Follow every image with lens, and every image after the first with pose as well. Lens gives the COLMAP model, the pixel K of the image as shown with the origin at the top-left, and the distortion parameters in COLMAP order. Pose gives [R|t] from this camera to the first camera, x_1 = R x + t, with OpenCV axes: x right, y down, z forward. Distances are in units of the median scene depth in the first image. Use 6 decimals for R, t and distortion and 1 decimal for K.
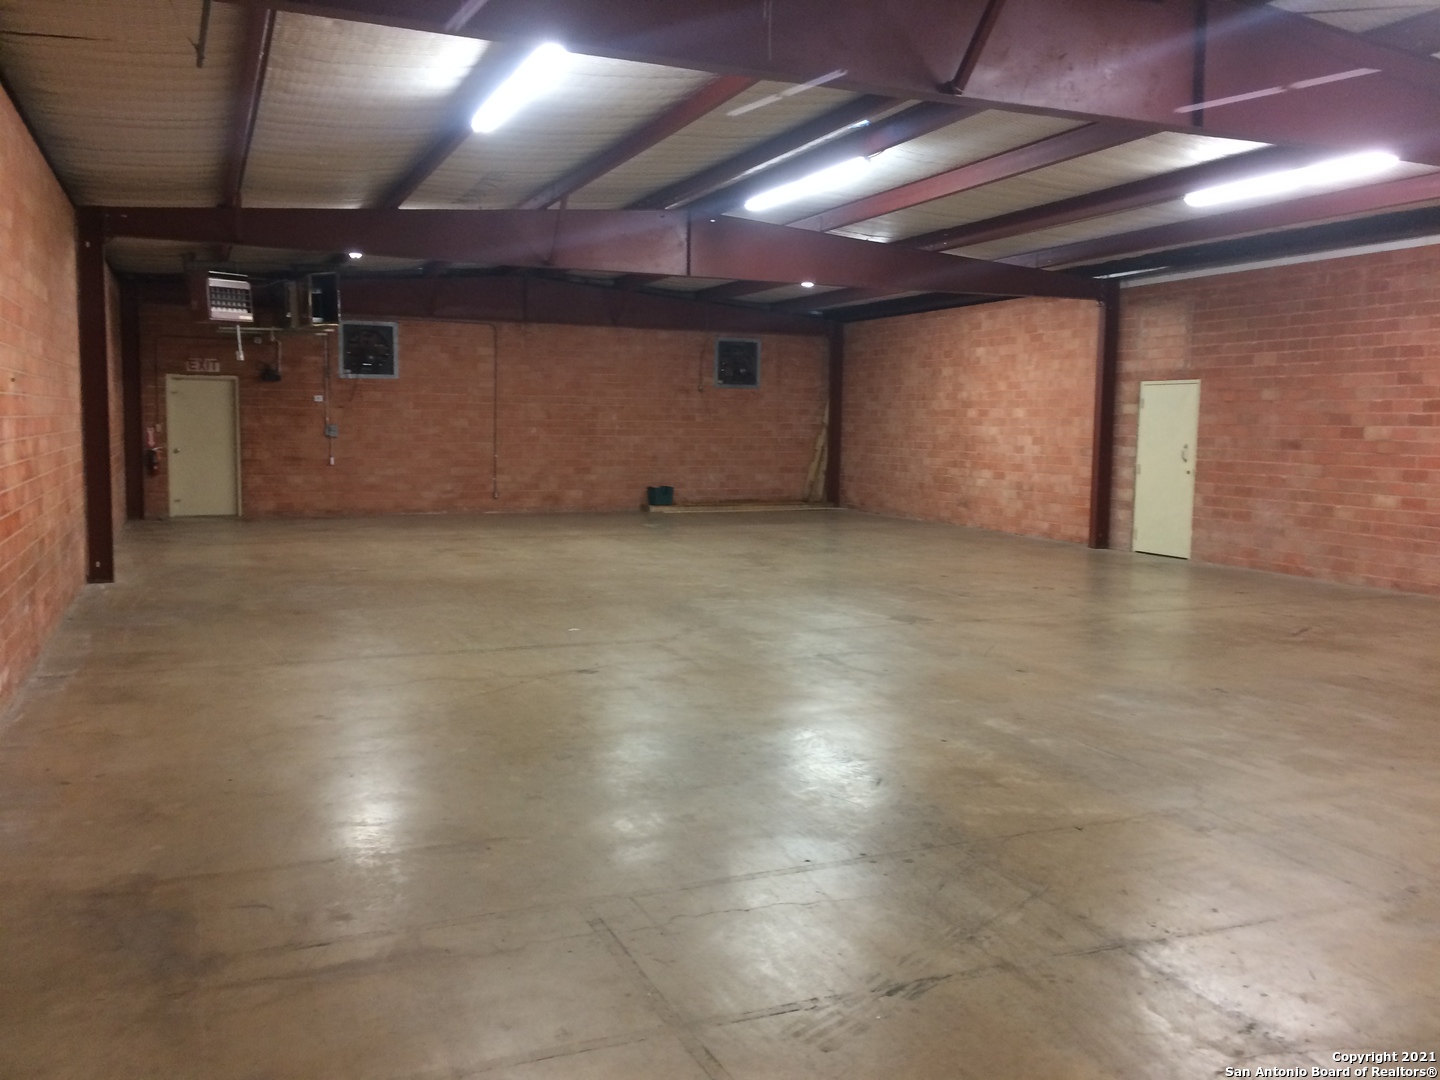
lens RADIAL K [[1238.2, 0, 721.1], [0, 1238.2, 505.1], [0, 0, 1]] dist [0.063680, -0.051261]
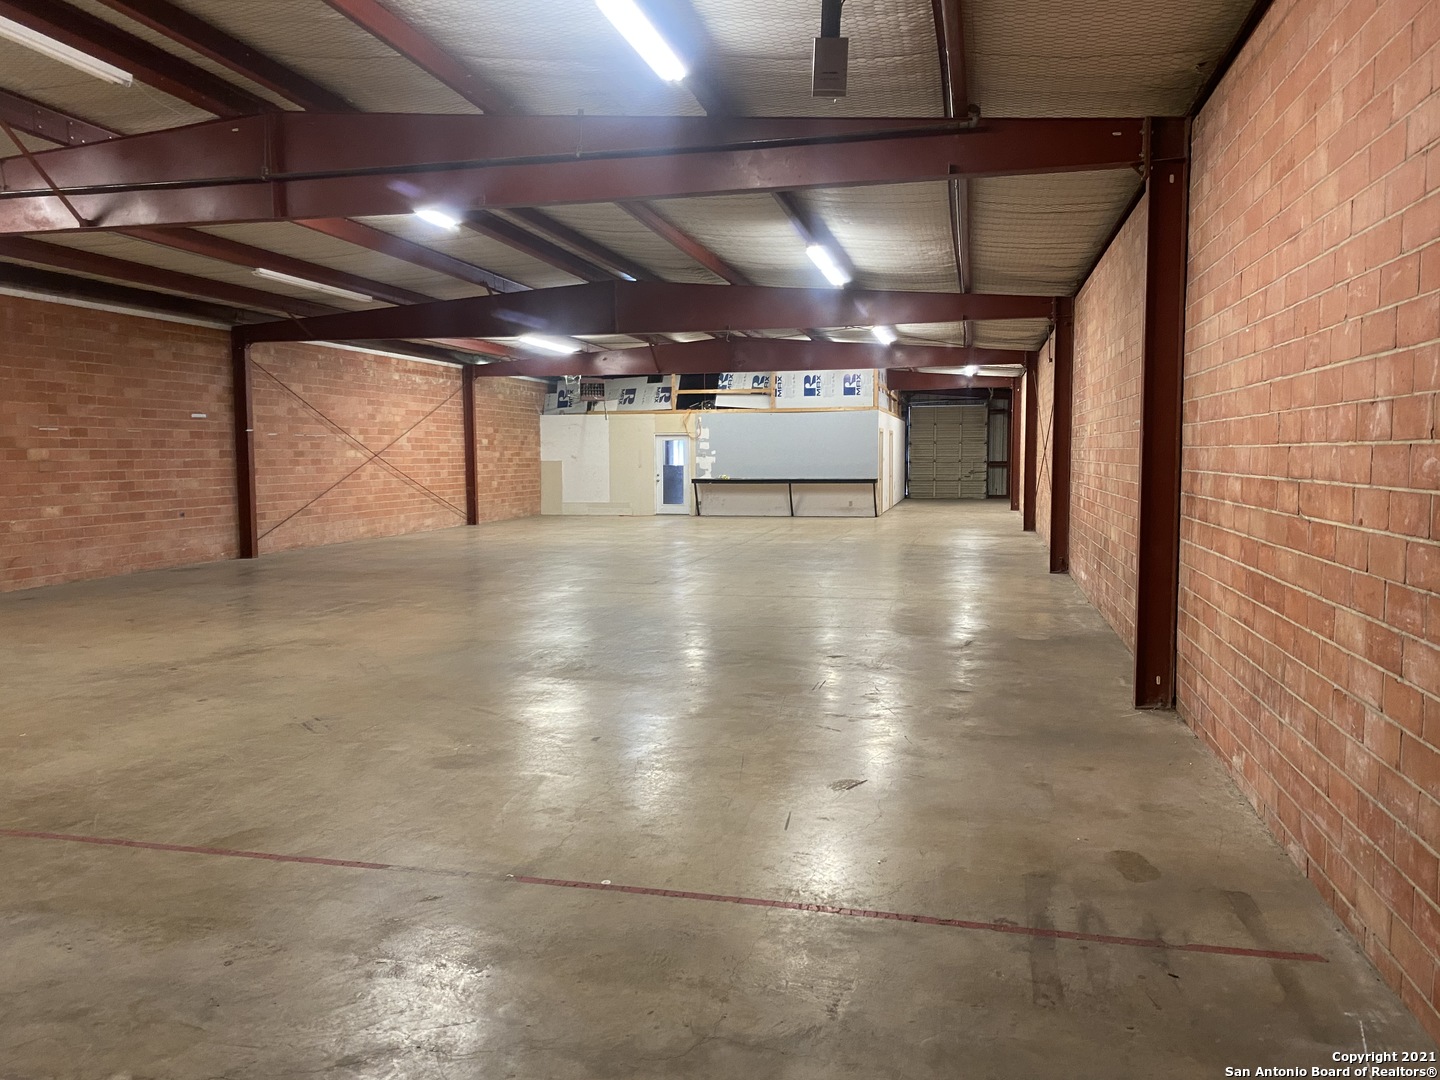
lens RADIAL K [[1103.1, 0, 690.9], [0, 1103.1, 529.1], [0, 0, 1]] dist [0.049539, -0.046670]
pose [[-0.791975, -0.052205, 0.608318, -0.345421], [0.034847, 0.990849, 0.130401, -0.059731], [-0.609559, 0.124472, -0.782908, 0.843444]]
